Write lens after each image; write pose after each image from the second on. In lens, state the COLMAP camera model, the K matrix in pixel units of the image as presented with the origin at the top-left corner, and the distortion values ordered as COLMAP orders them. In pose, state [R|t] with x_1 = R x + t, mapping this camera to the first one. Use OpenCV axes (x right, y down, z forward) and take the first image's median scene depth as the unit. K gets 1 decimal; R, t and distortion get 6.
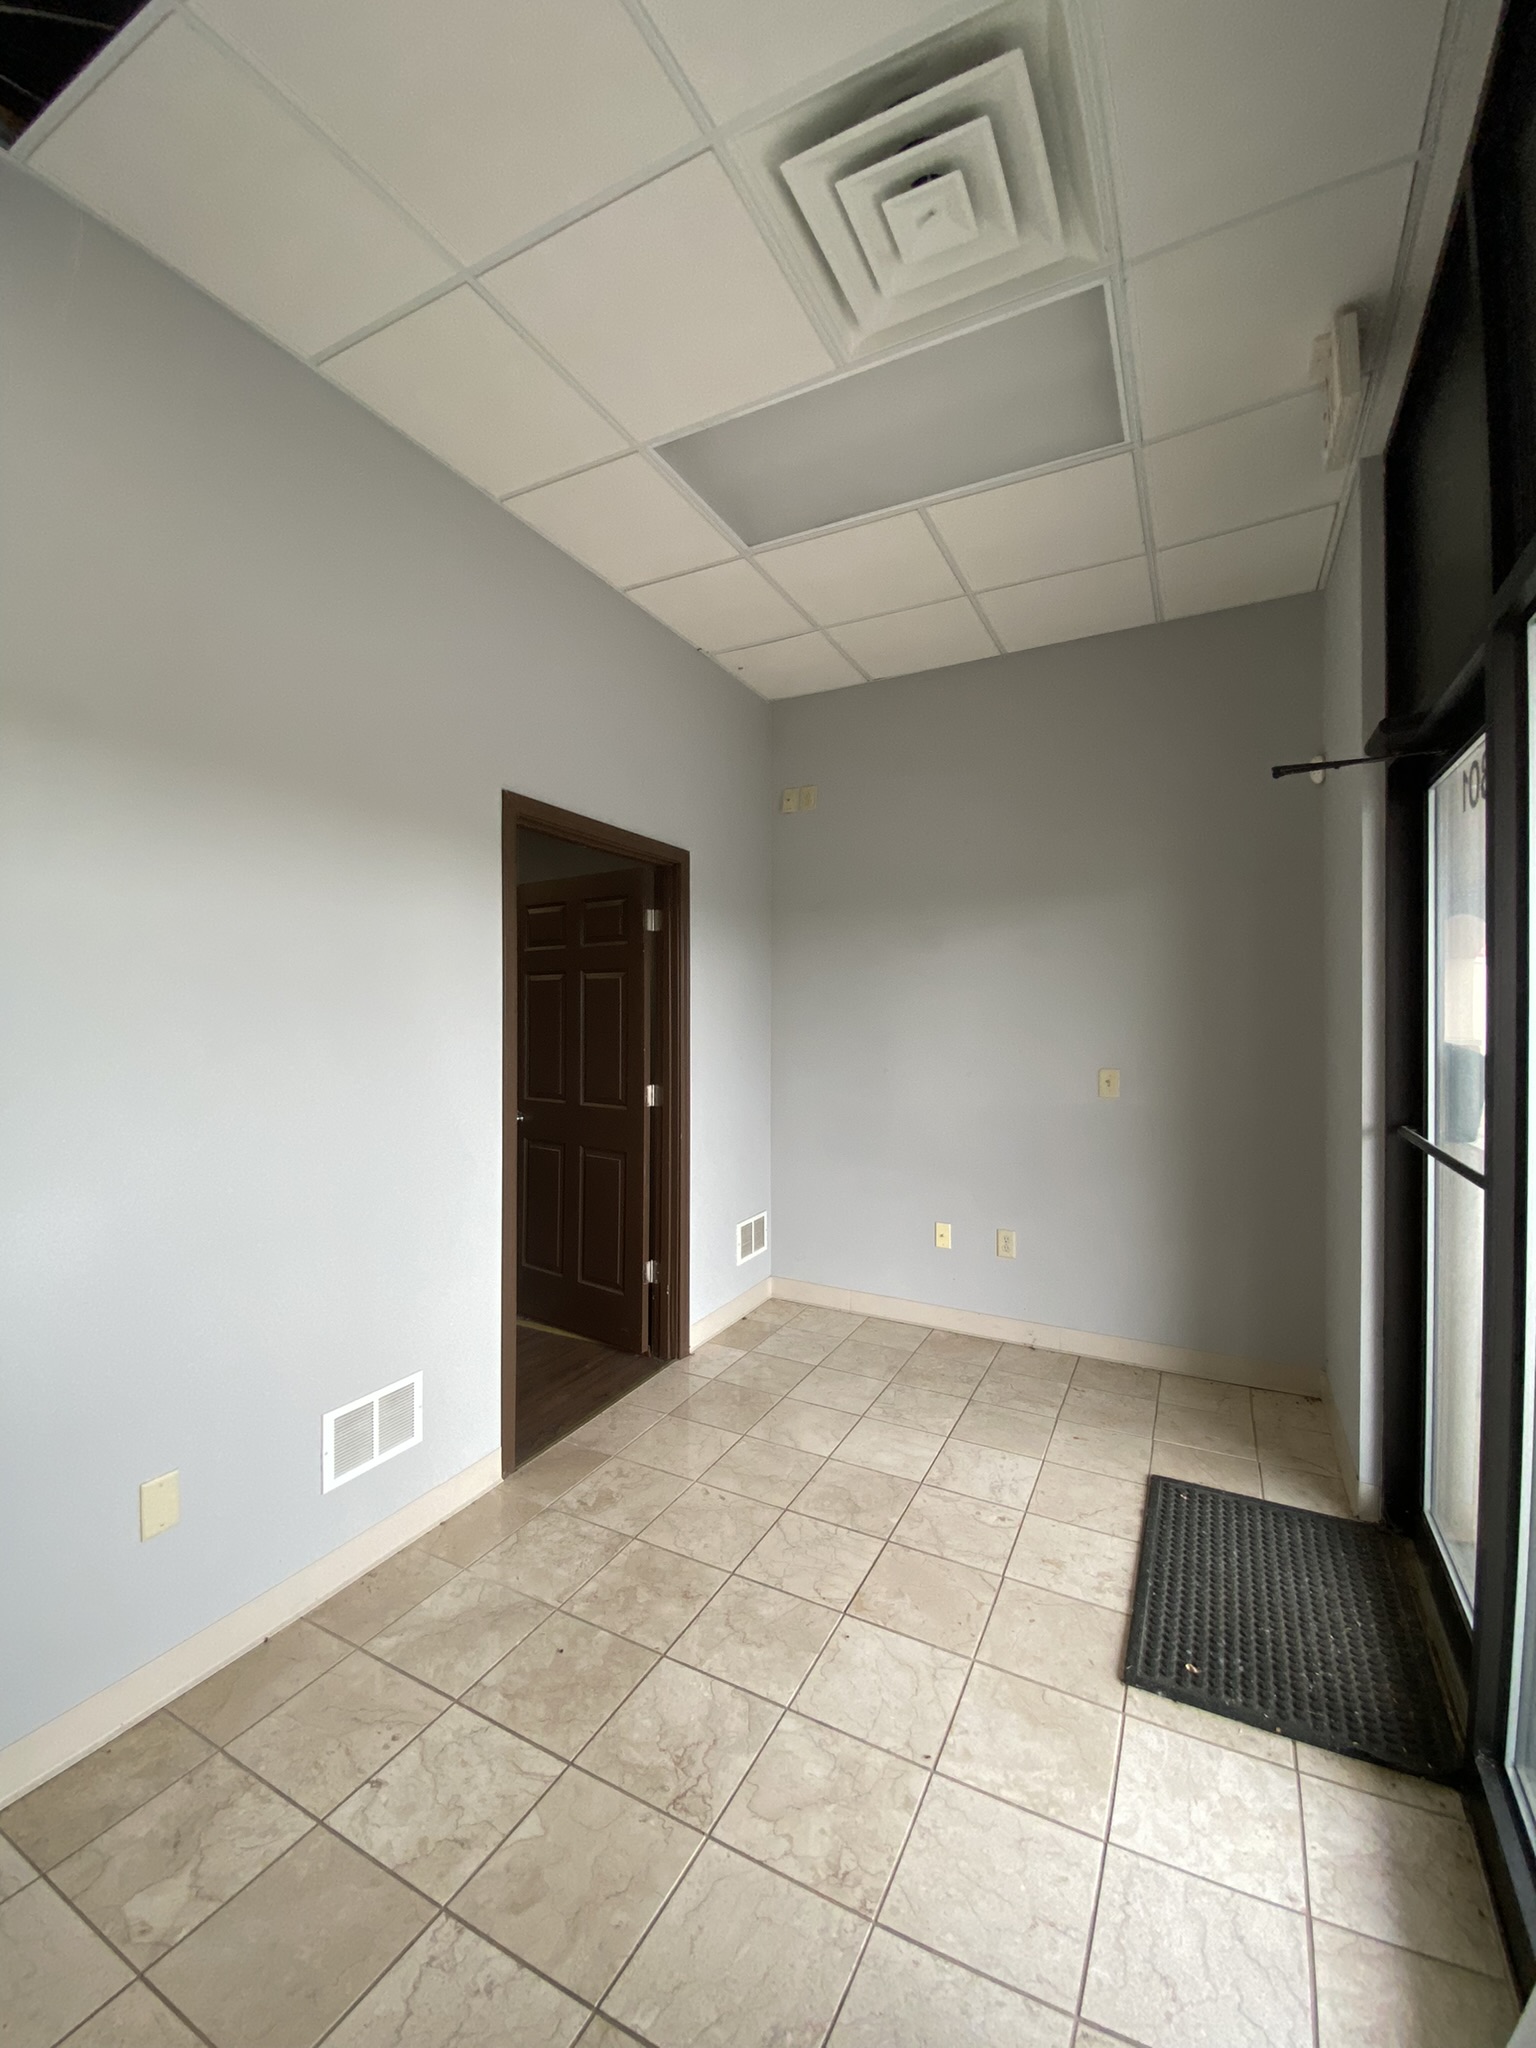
lens RADIAL K [[829.8, 0, 768.0], [0, 829.8, 1024.0], [0, 0, 1]] dist [0.040527, -0.027223]
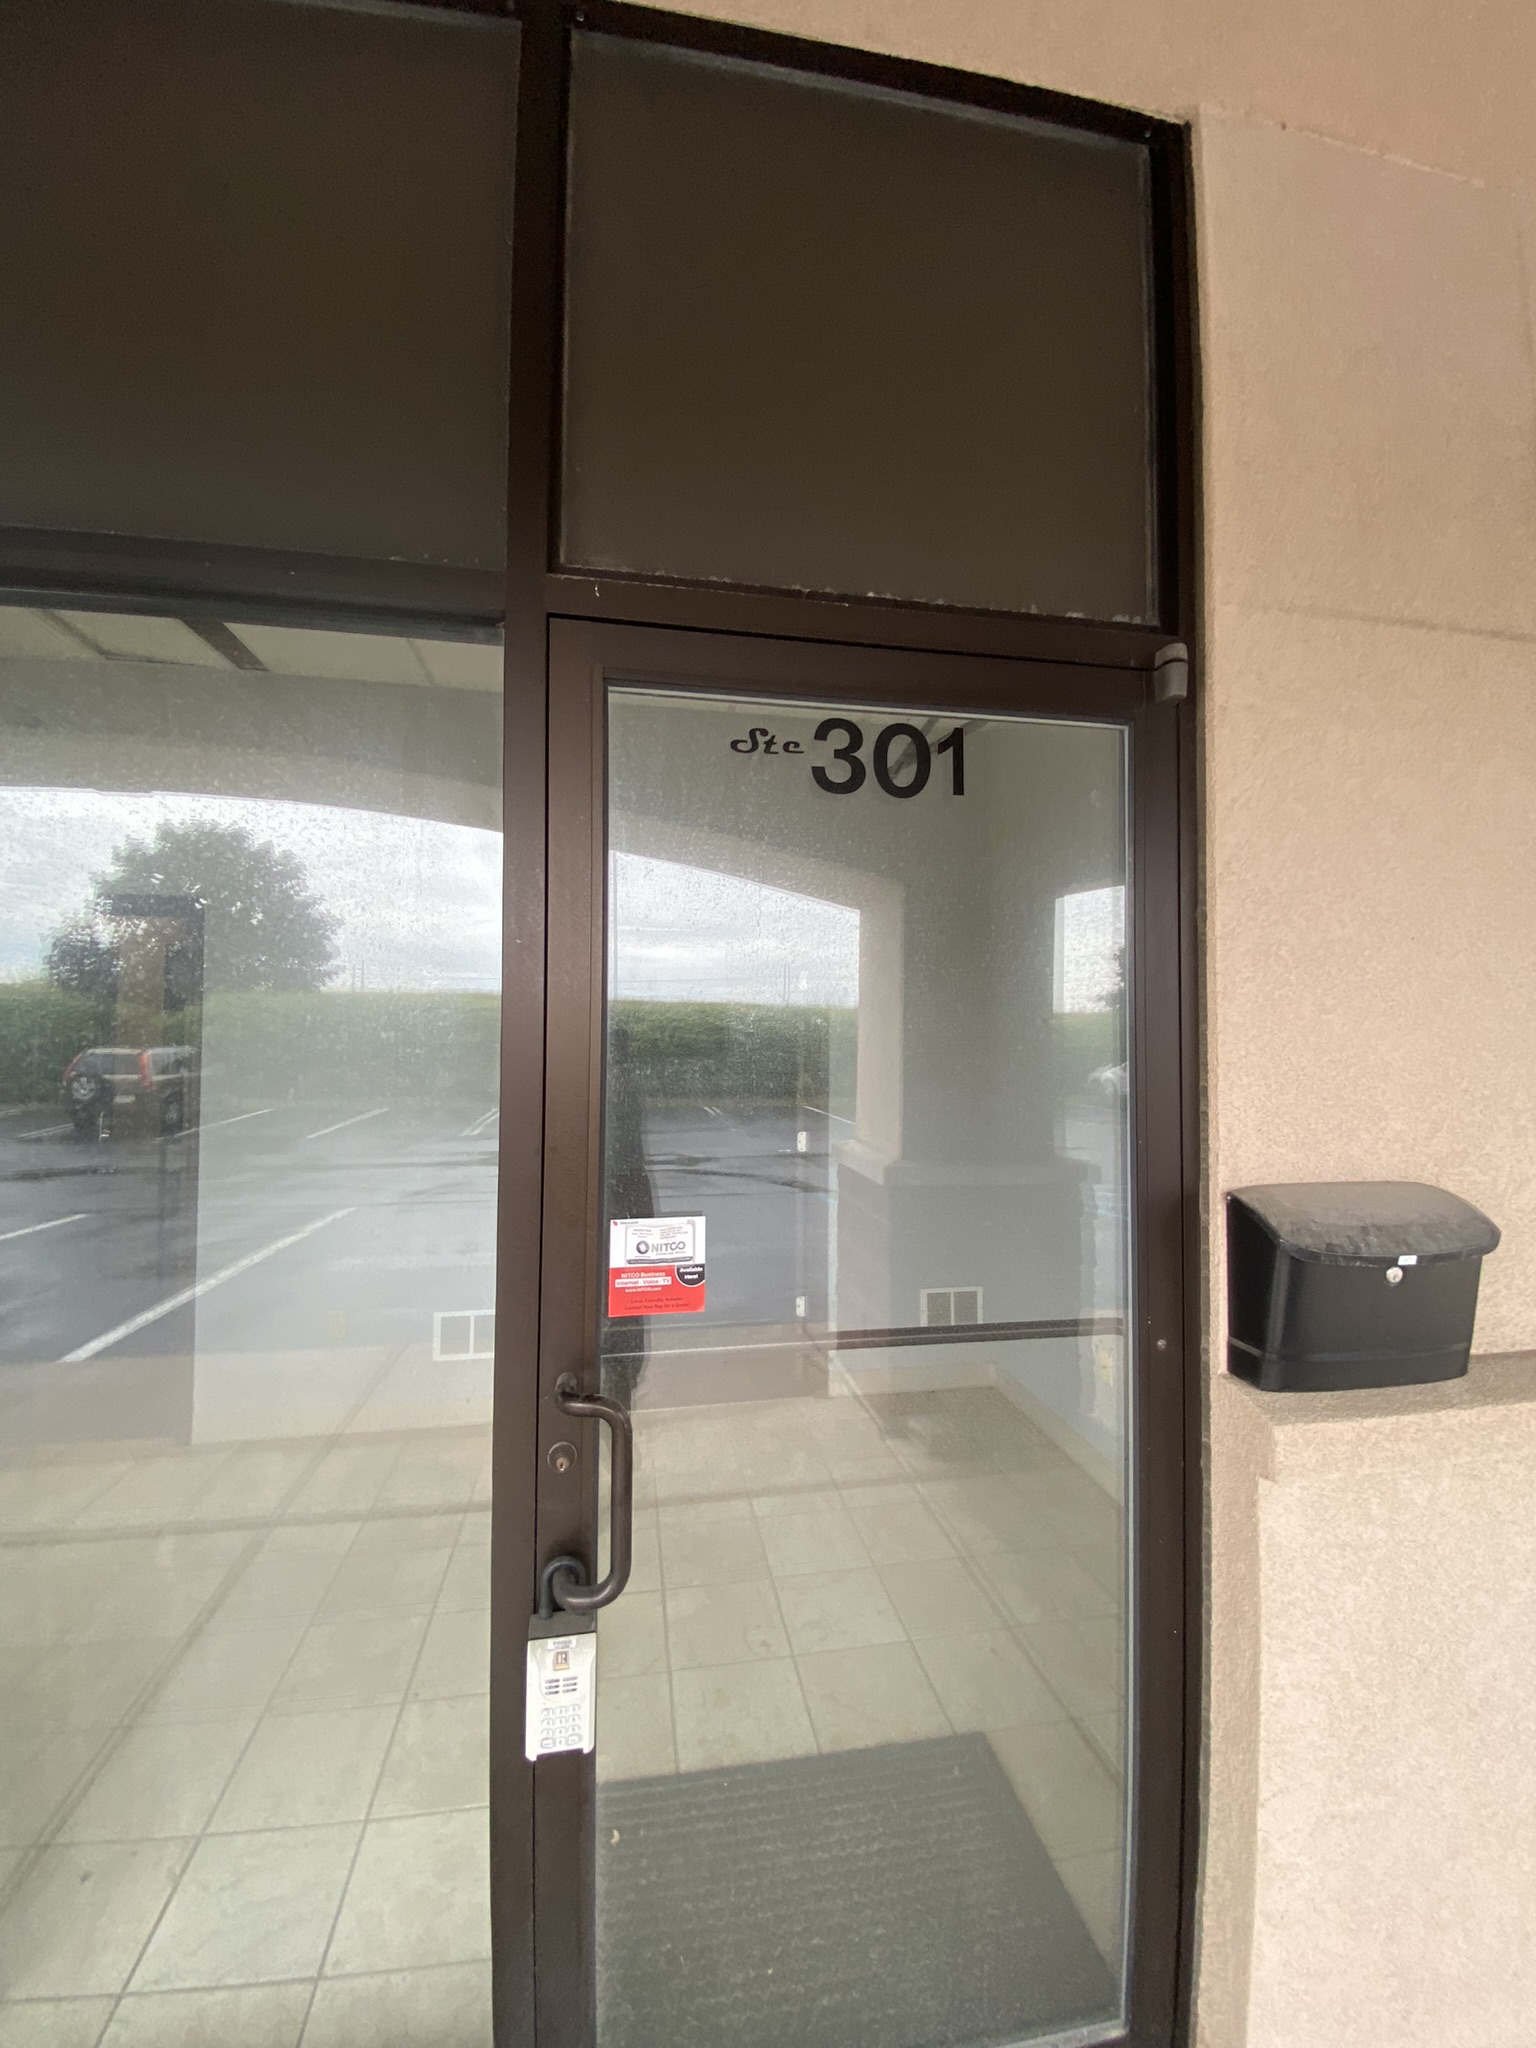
lens RADIAL K [[829.8, 0, 768.0], [0, 829.8, 1024.0], [0, 0, 1]] dist [0.040527, -0.027223]
pose [[0.611208, -0.014335, -0.791340, 1.101241], [-0.017373, 0.999352, -0.031522, -0.056561], [0.791280, 0.033014, 0.610563, 0.464114]]
